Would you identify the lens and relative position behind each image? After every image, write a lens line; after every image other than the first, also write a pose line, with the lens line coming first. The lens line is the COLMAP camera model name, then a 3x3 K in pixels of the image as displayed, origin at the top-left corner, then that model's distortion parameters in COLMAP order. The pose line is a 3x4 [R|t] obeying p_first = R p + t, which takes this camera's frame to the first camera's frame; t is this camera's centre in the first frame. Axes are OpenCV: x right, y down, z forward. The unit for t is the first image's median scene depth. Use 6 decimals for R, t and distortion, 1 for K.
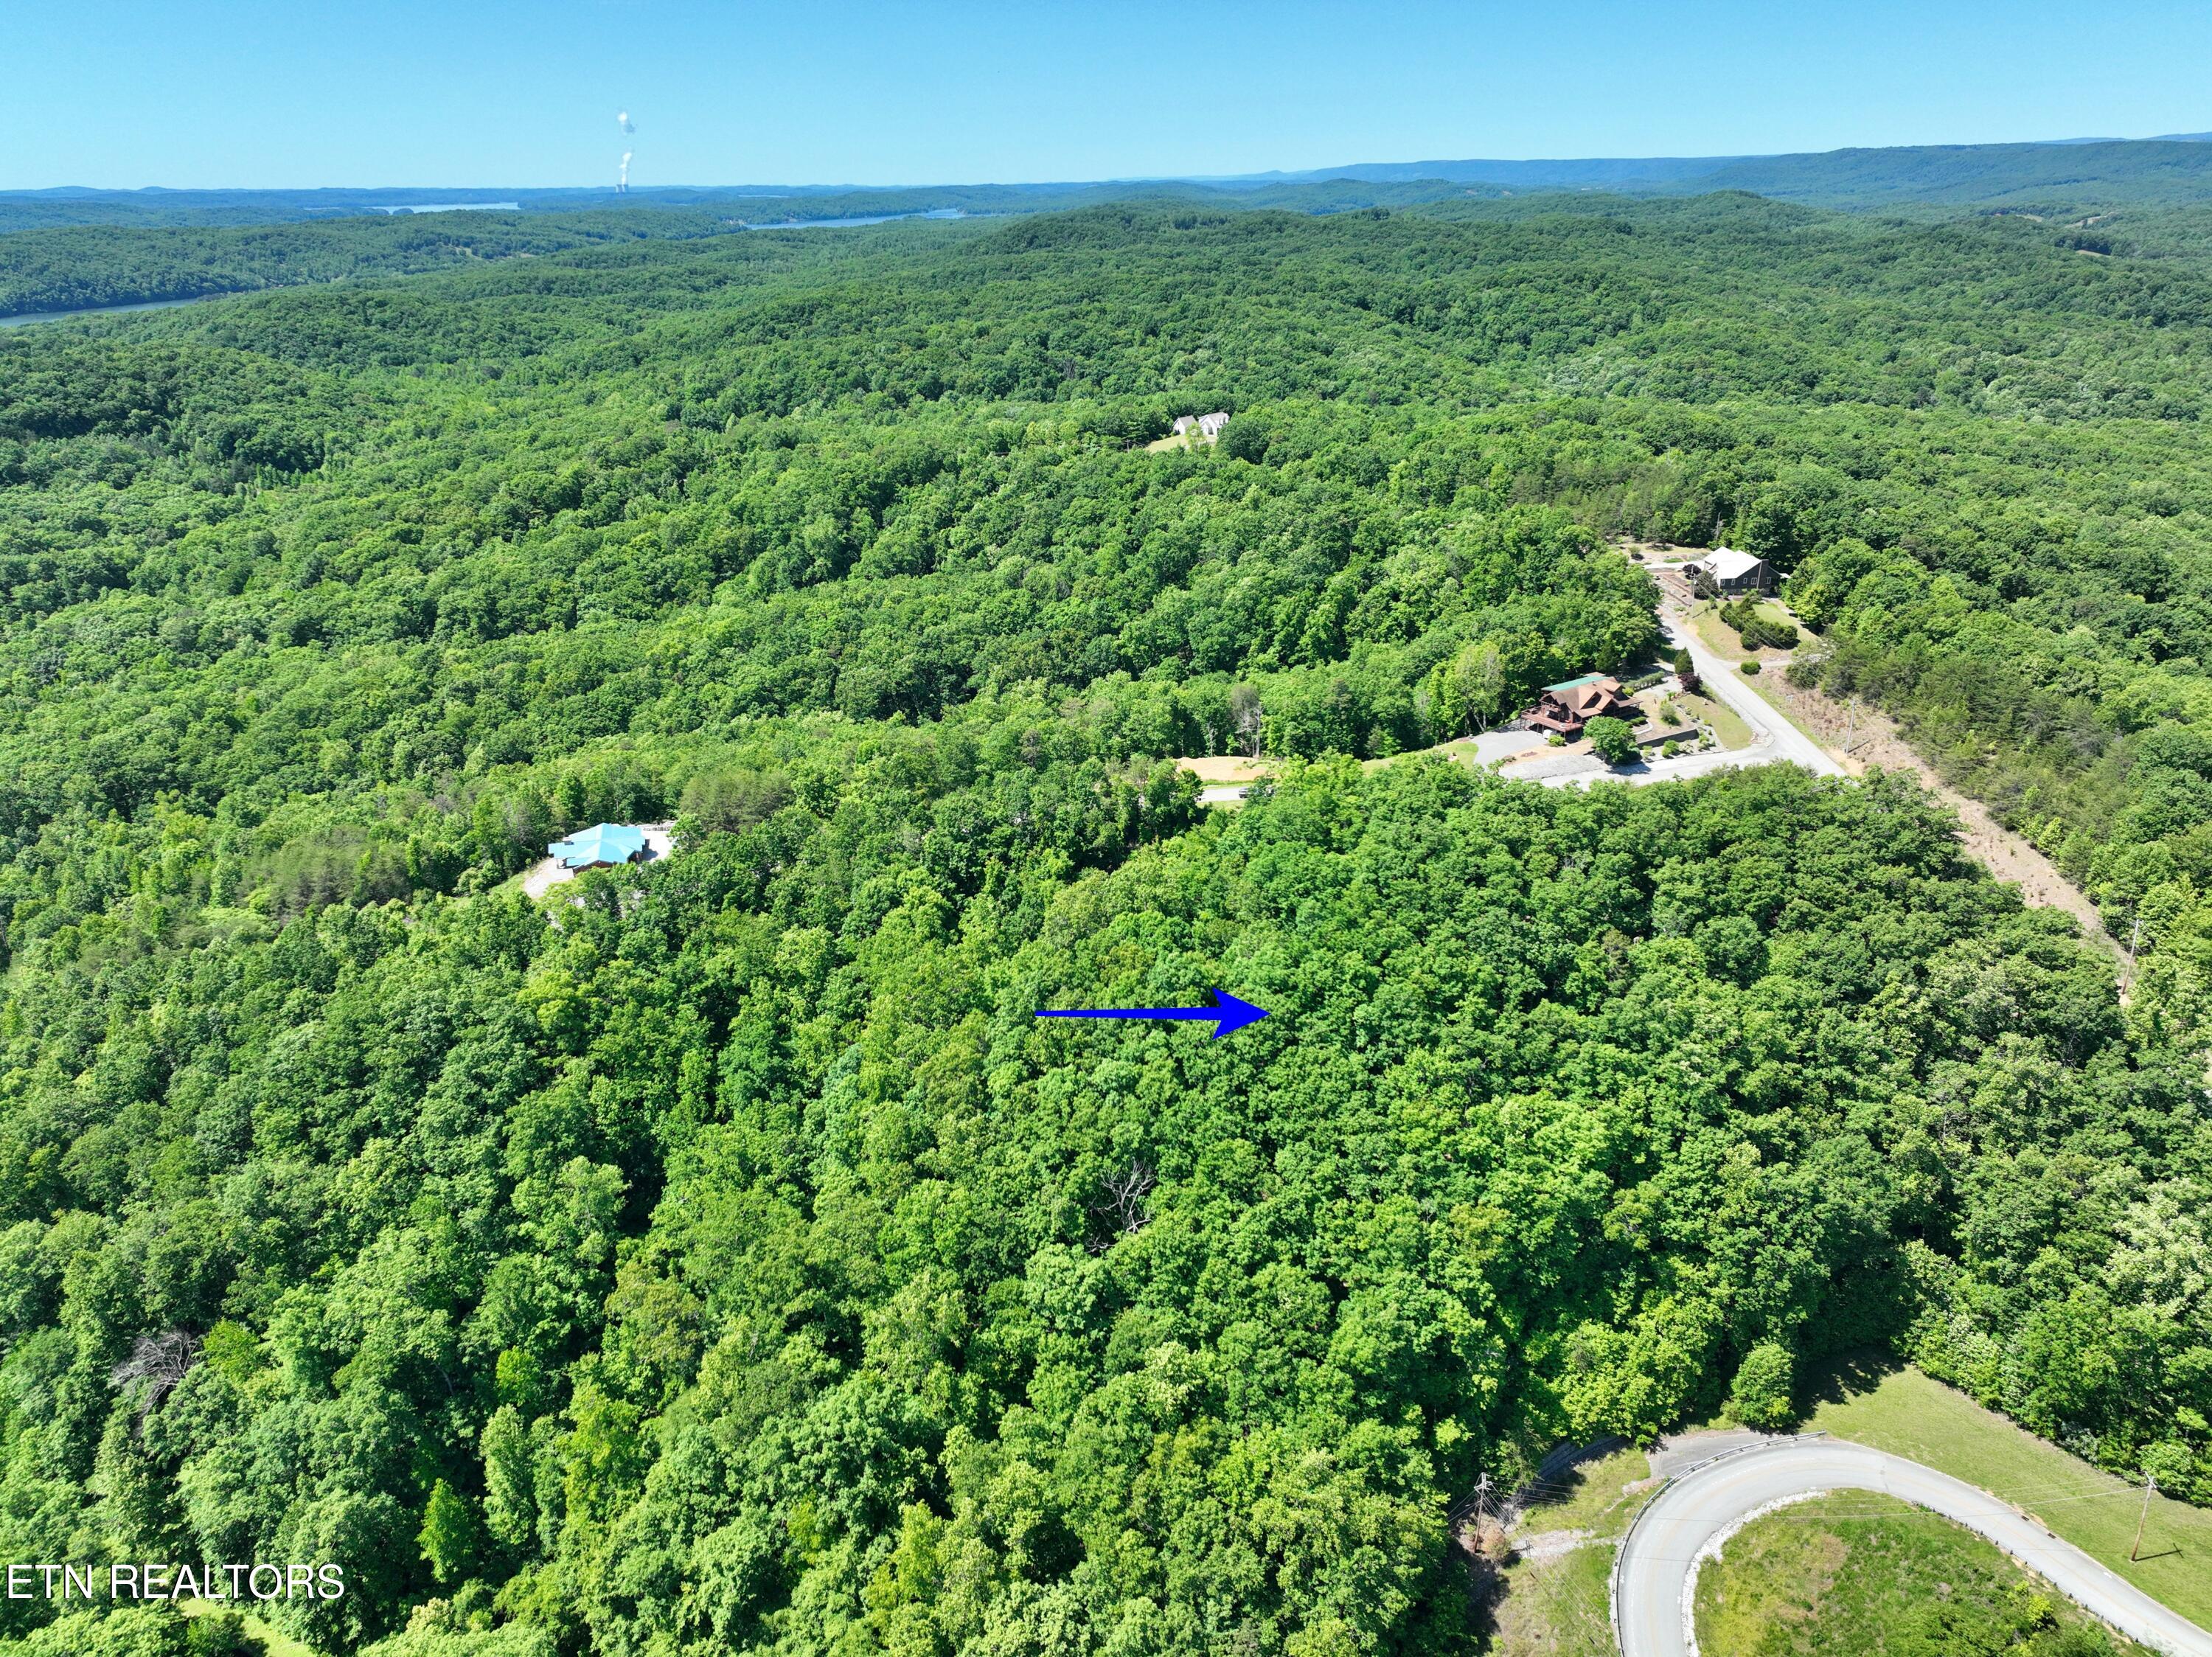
lens RADIAL K [[1580.5, 0, 1105.9], [0, 1580.5, 821.3], [0, 0, 1]] dist [-0.004301, 0.024016]
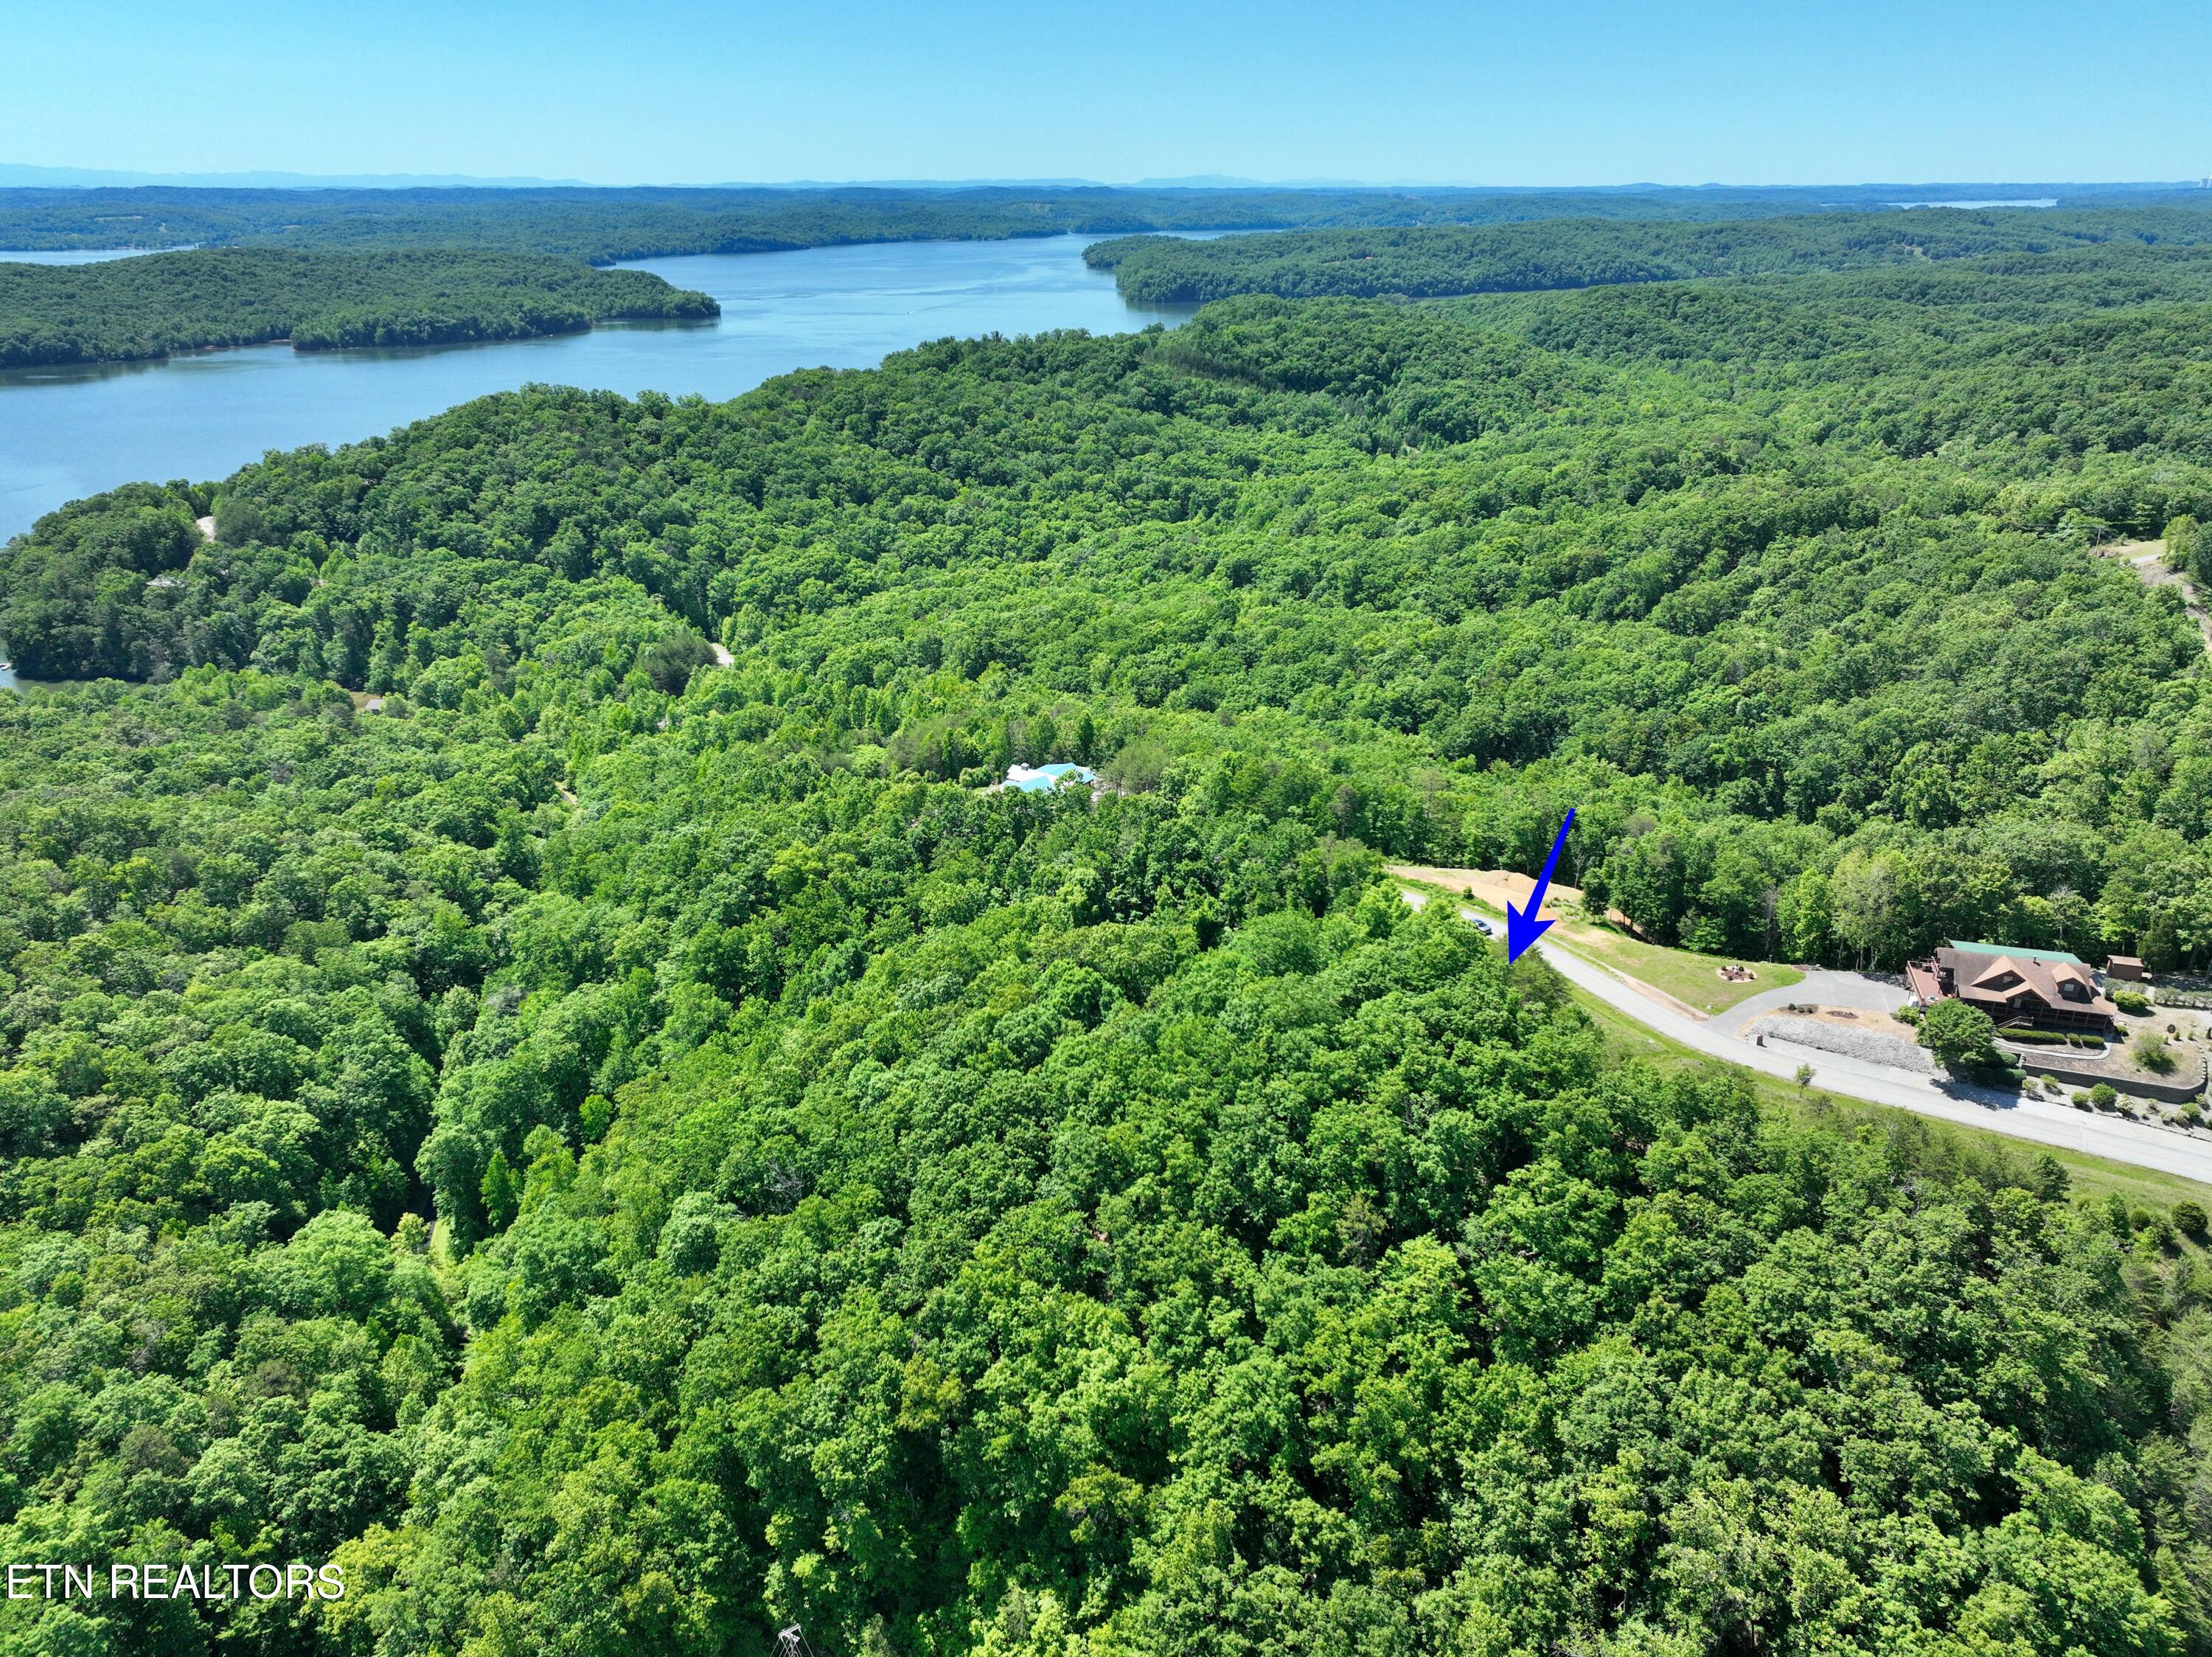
lens RADIAL K [[1581.4, 0, 1108.4], [0, 1581.4, 798.9], [0, 0, 1]] dist [0.002206, 0.027096]
pose [[0.647928, 0.286408, -0.705804, 0.746353], [-0.293918, 0.948860, 0.115221, -0.167958], [0.702710, 0.132794, 0.698974, 0.372692]]
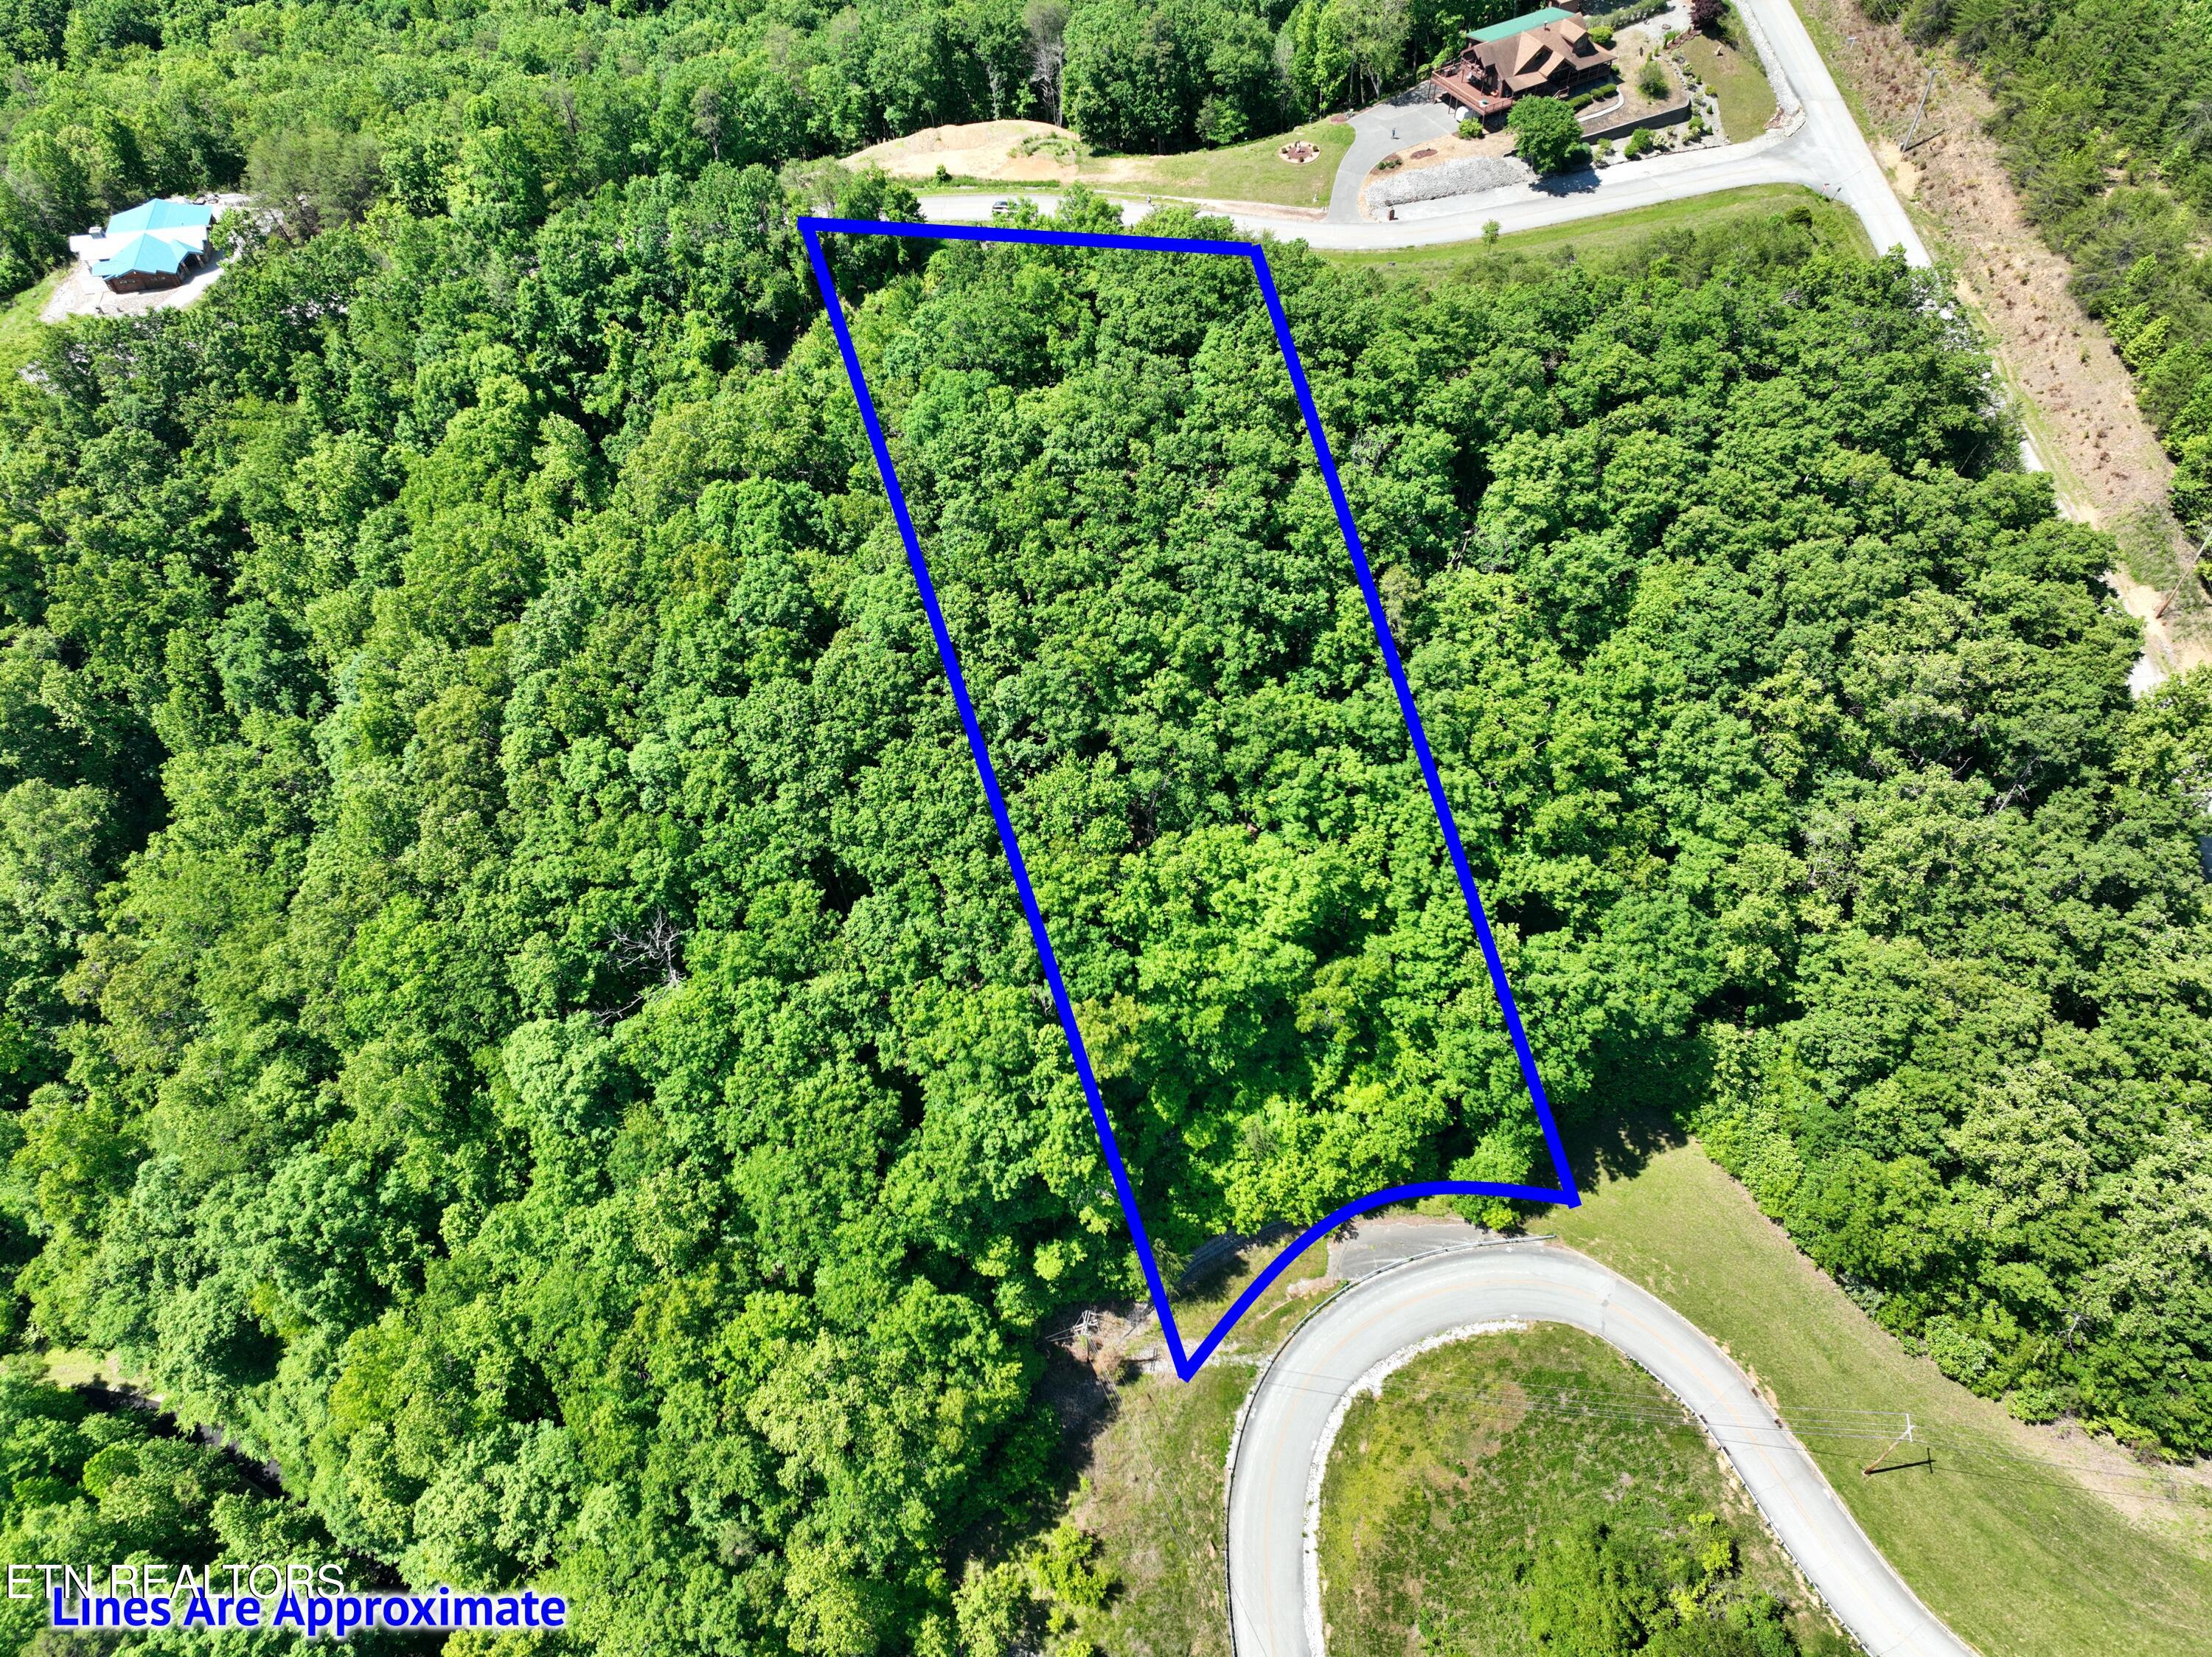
lens RADIAL K [[1580.5, 0, 1105.9], [0, 1580.5, 821.3], [0, 0, 1]] dist [-0.004301, 0.024016]
pose [[0.998971, 0.036601, -0.026799, 0.226291], [-0.019366, 0.878321, 0.477679, -0.159195], [0.041022, -0.476668, 0.878126, 0.366219]]
